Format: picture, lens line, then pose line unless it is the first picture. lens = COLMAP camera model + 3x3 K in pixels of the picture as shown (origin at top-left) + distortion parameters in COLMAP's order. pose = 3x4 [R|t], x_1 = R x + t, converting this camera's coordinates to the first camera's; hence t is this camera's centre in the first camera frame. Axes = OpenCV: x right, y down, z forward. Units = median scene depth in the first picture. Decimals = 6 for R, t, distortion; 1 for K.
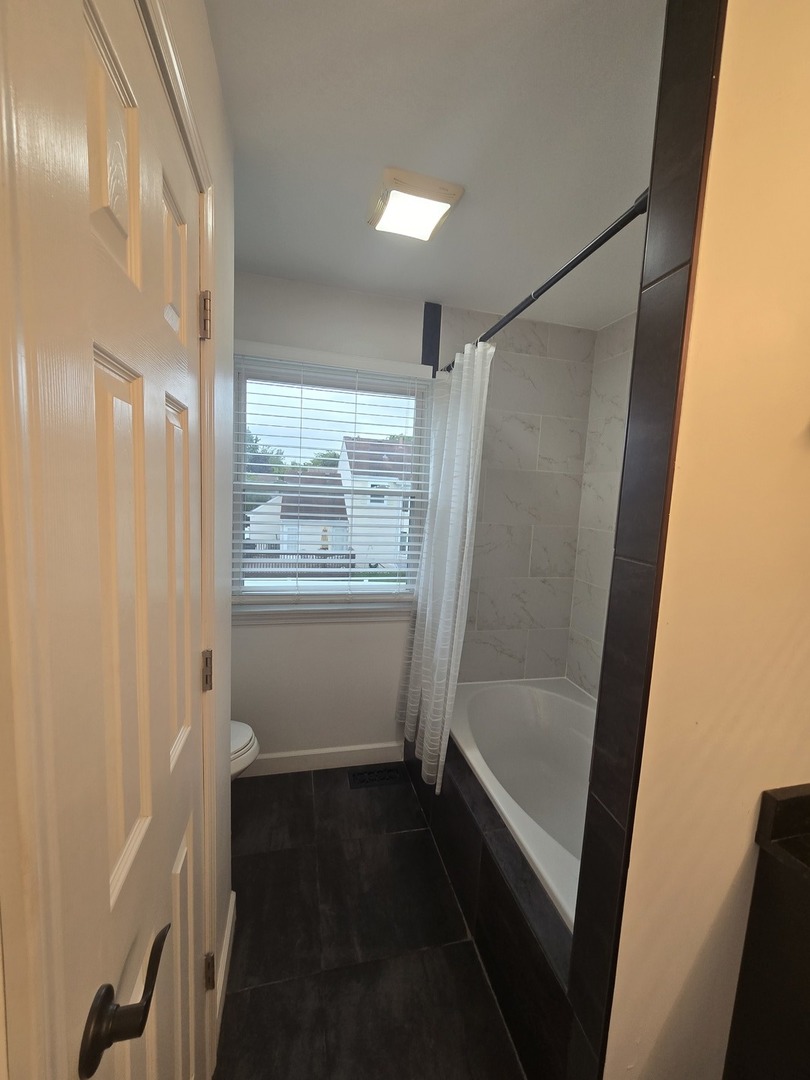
lens RADIAL K [[445.1, 0, 412.2], [0, 445.1, 537.5], [0, 0, 1]] dist [-0.004822, 0.000656]
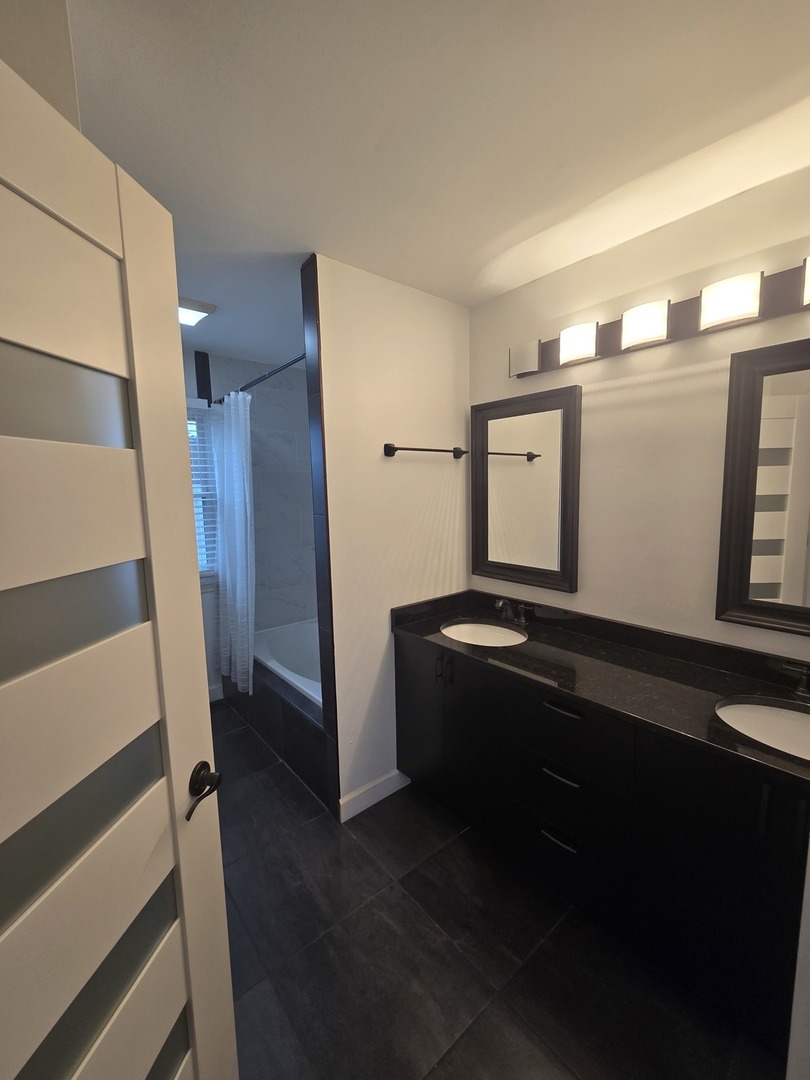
lens RADIAL K [[445.1, 0, 412.2], [0, 445.1, 537.5], [0, 0, 1]] dist [-0.004822, 0.000656]
pose [[0.895702, -0.123049, 0.427290, -0.025261], [0.117416, 0.992292, 0.039624, 0.050546], [-0.428872, 0.014679, 0.903246, -0.486609]]
